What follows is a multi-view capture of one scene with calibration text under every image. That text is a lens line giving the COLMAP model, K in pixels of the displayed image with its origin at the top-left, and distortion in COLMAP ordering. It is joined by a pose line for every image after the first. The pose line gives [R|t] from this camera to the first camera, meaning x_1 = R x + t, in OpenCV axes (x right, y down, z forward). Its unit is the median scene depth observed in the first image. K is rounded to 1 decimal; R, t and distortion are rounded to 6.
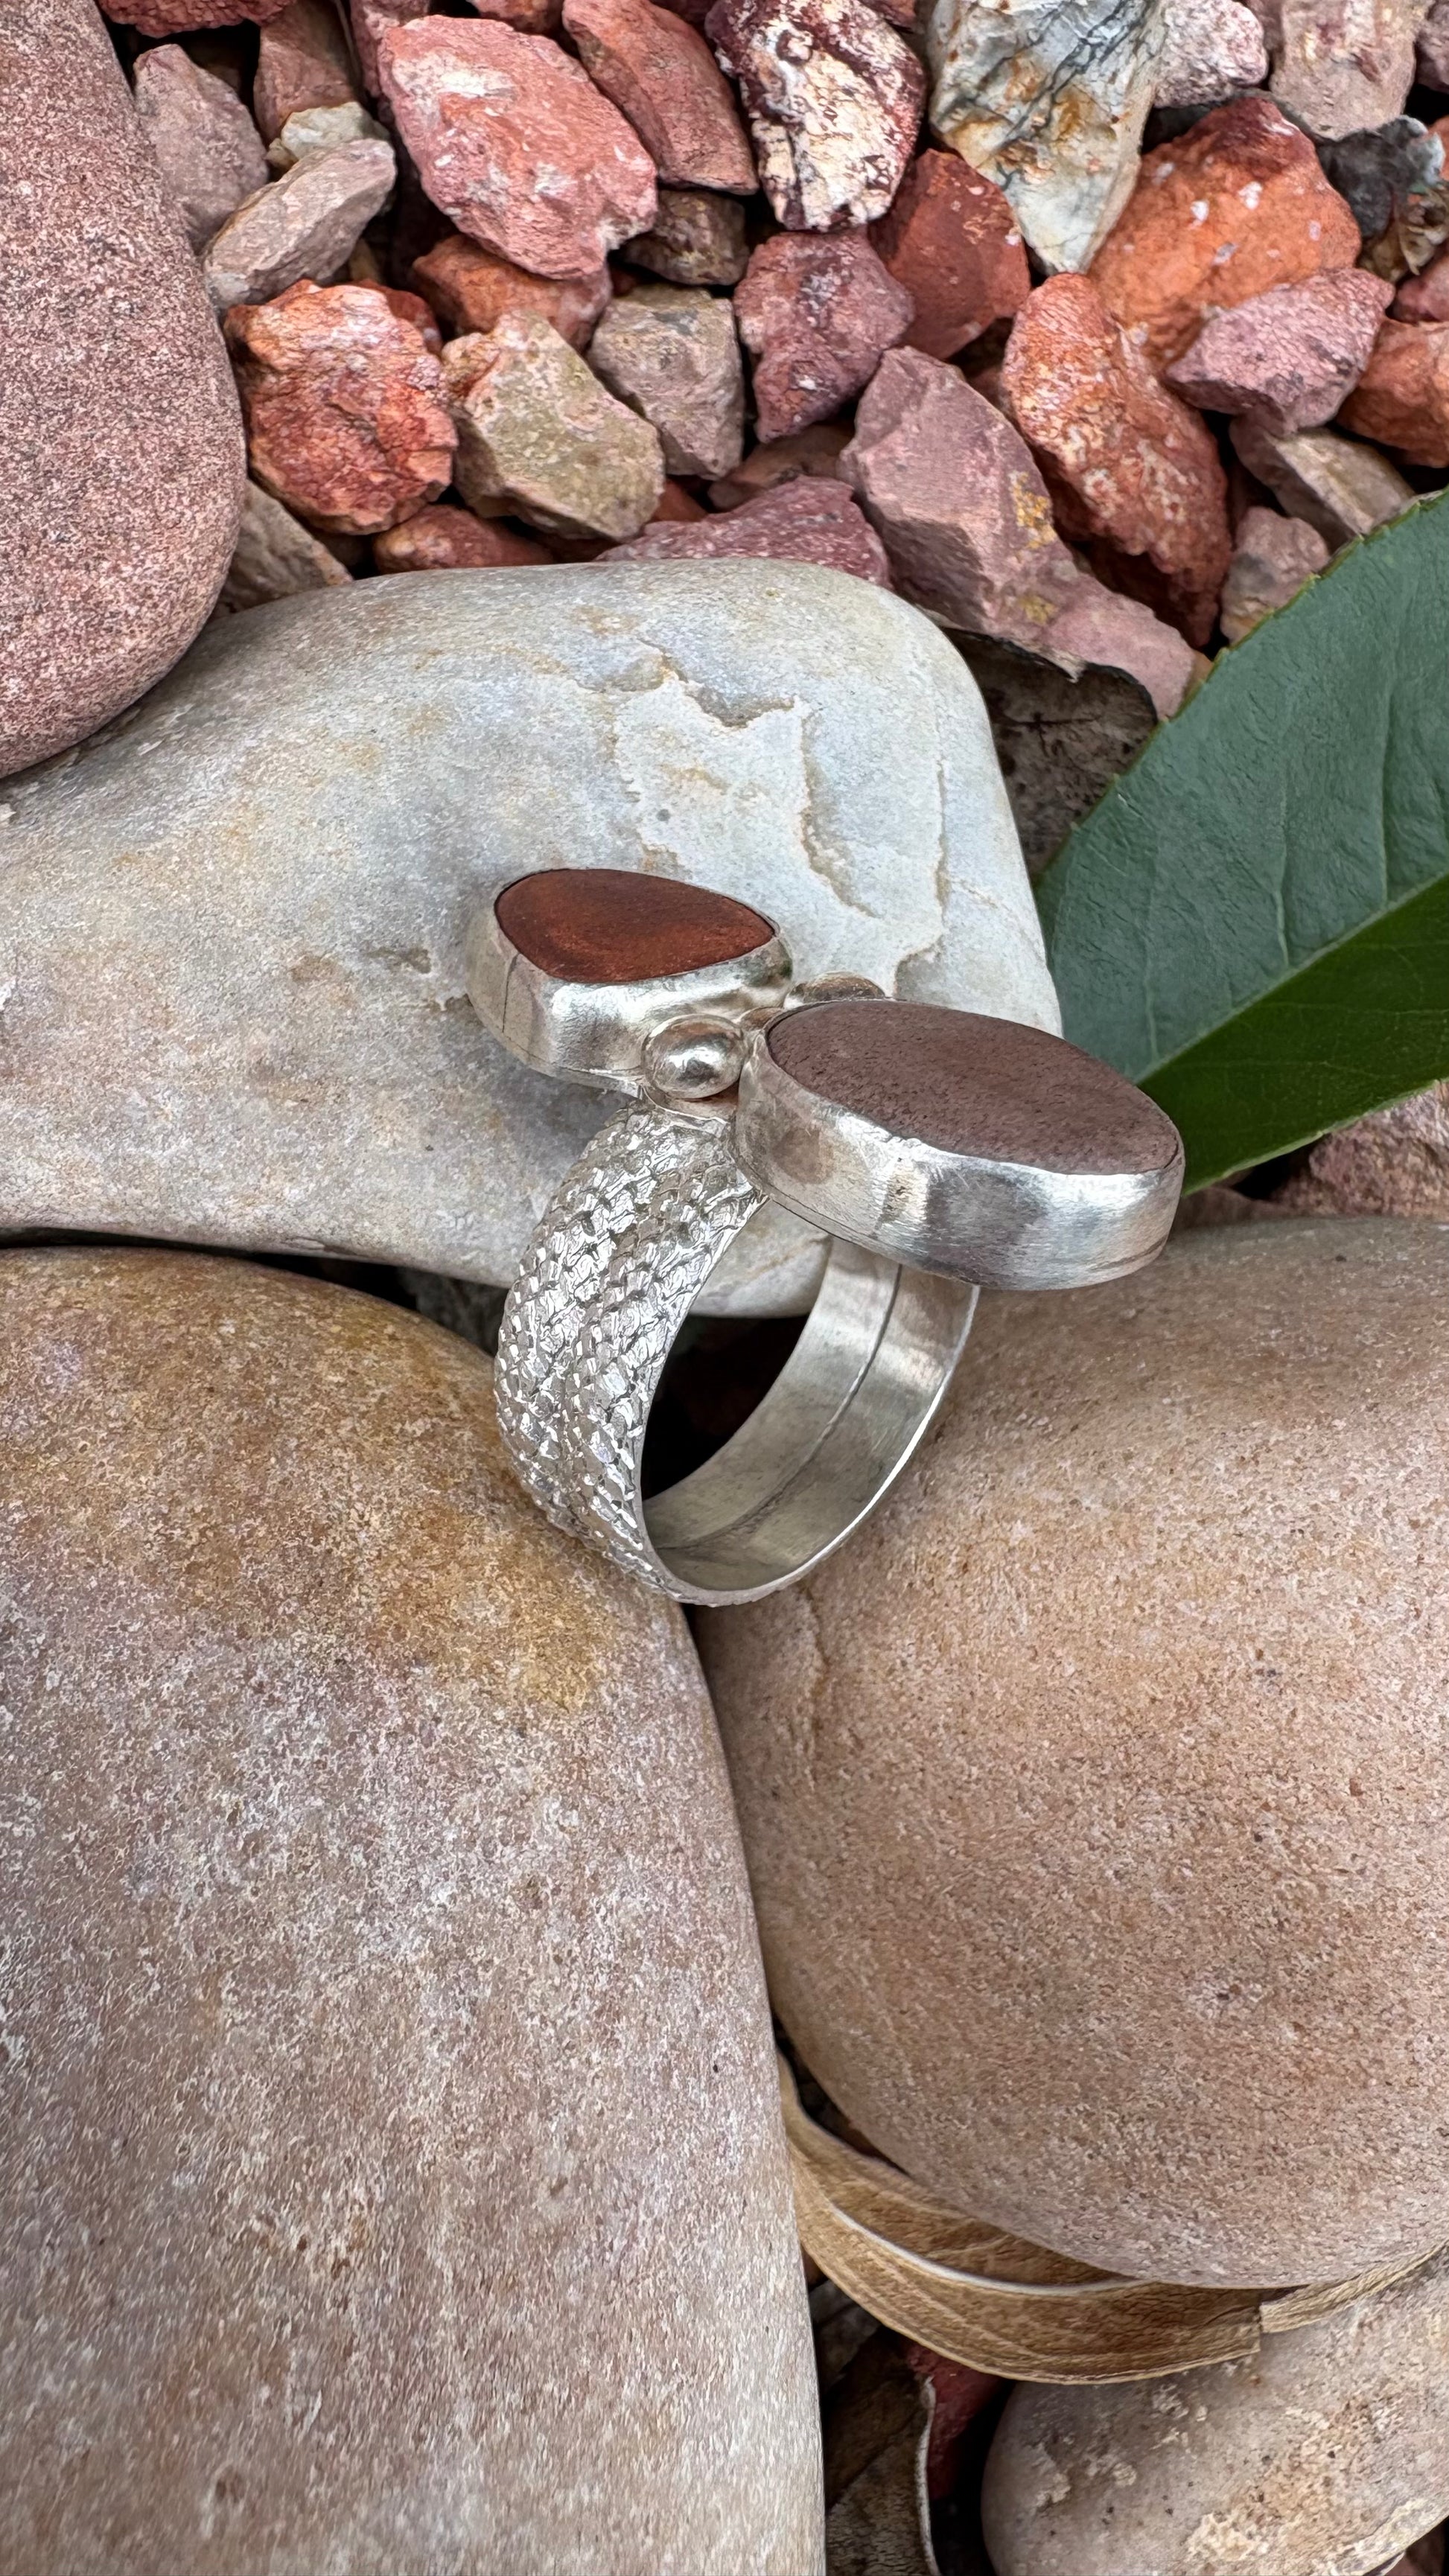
lens RADIAL K [[1996.0, 0, 717.9], [0, 1996.0, 1151.8], [0, 0, 1]] dist [0.002100, 0.001045]
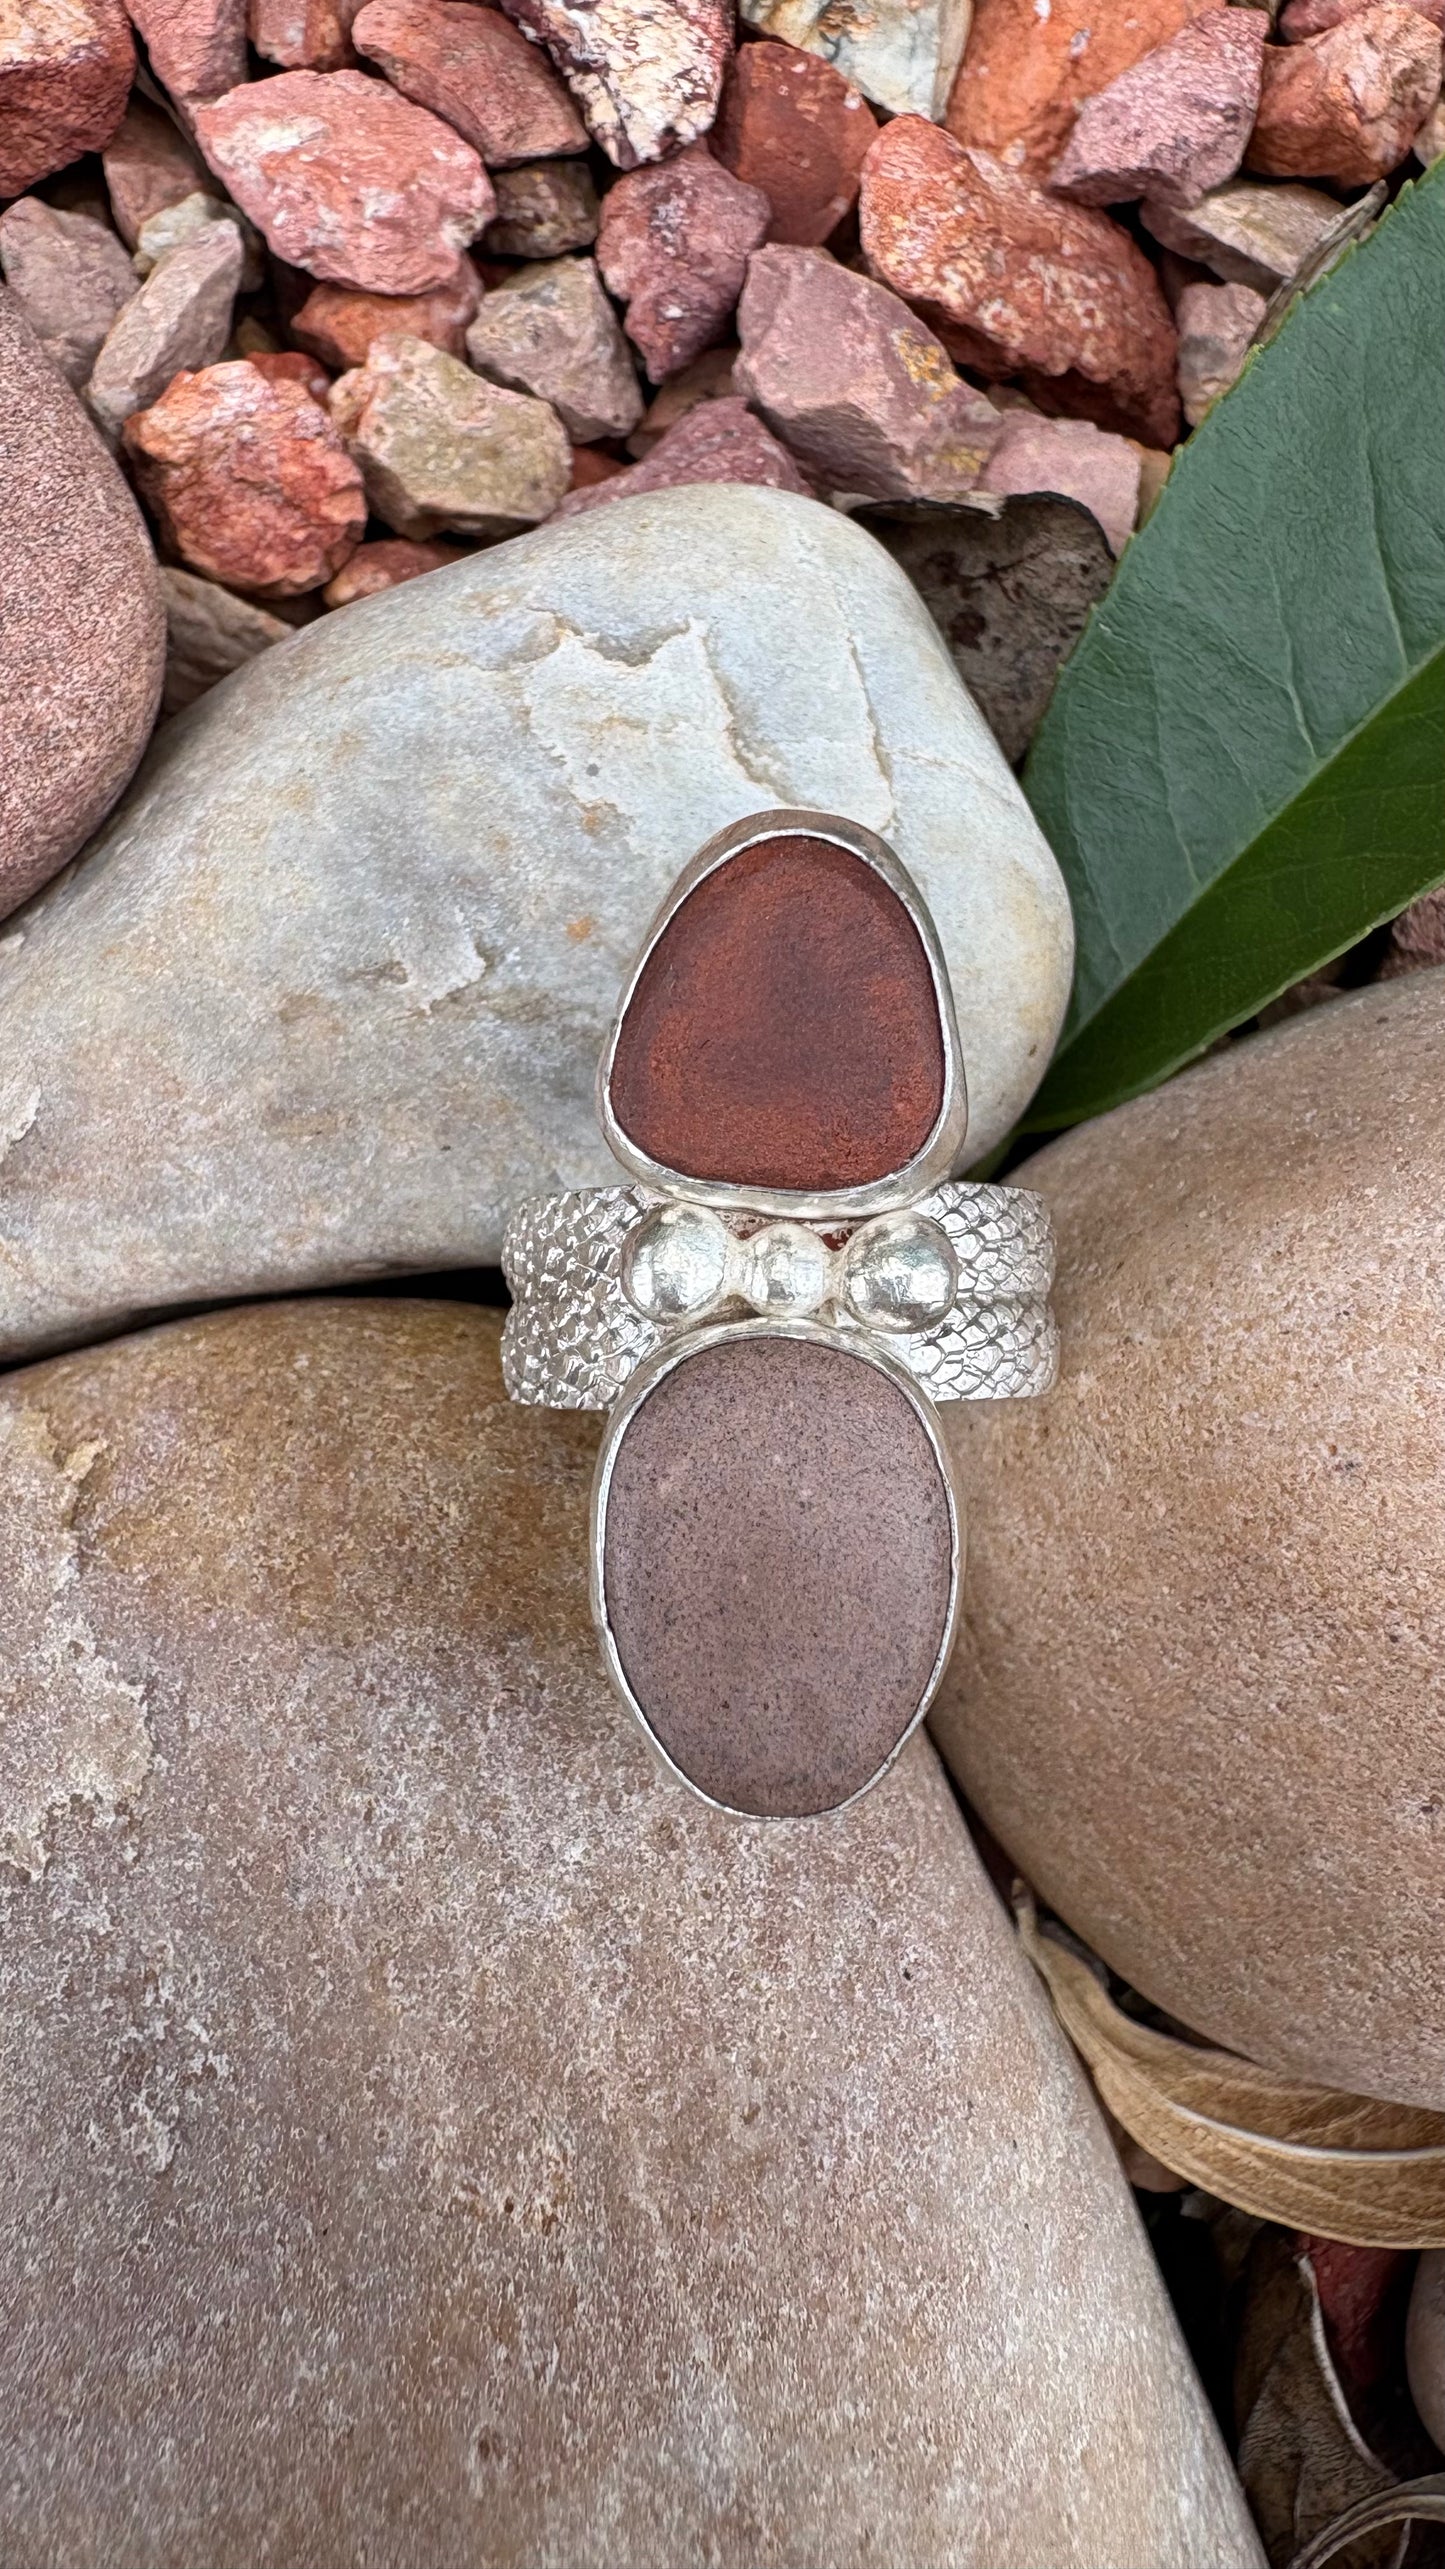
lens RADIAL K [[1989.4, 0, 718.4], [0, 1989.4, 1150.6], [0, 0, 1]] dist [-0.001069, 0.004647]
pose [[0.951930, -0.244815, -0.184105, 0.170183], [0.245665, 0.969178, -0.018540, 0.051067], [0.182969, -0.027579, 0.982732, 0.021351]]
